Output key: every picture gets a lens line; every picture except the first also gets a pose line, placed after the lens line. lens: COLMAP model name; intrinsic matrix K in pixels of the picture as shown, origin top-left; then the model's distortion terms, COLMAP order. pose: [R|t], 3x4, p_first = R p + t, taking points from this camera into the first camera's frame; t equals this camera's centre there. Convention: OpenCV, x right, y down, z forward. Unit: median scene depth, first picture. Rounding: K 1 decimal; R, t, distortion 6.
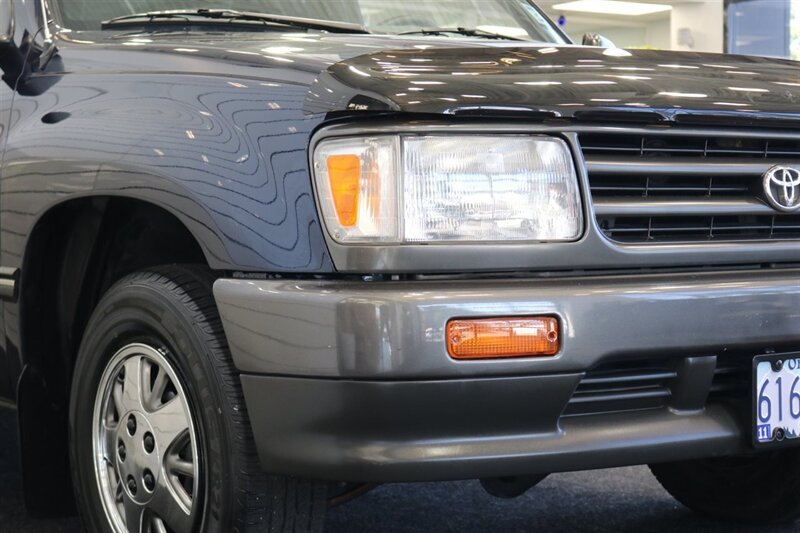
lens RADIAL K [[1602.4, 0, 400.0], [0, 1602.4, 266.5], [0, 0, 1]] dist [-0.023144, -0.177884]
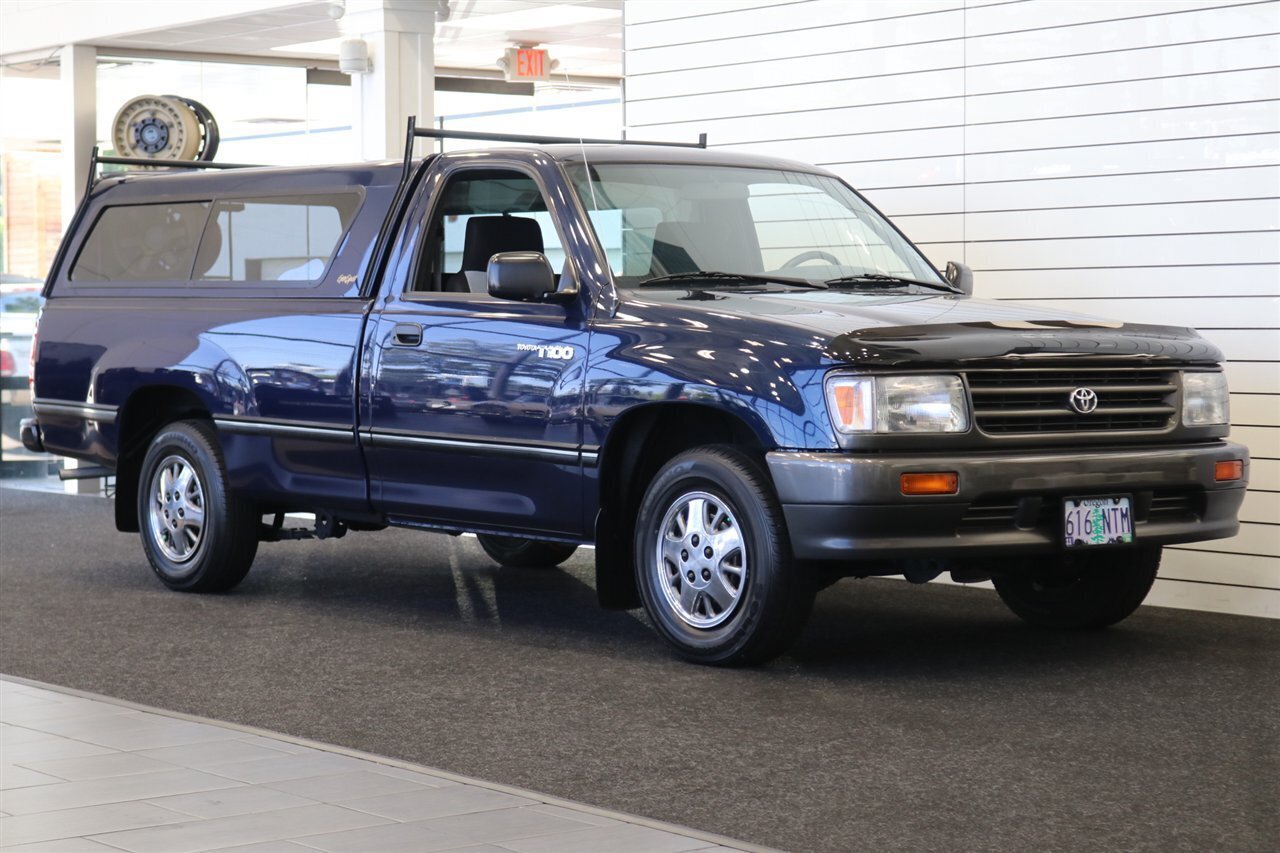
lens RADIAL K [[2563.9, 0, 640.0], [0, 2563.9, 426.5], [0, 0, 1]] dist [-0.023144, -0.177884]
pose [[0.999568, 0.003254, 0.029196, -0.323249], [-0.002998, 0.999957, -0.008810, 0.004334], [-0.029223, 0.008719, 0.999535, -1.783627]]
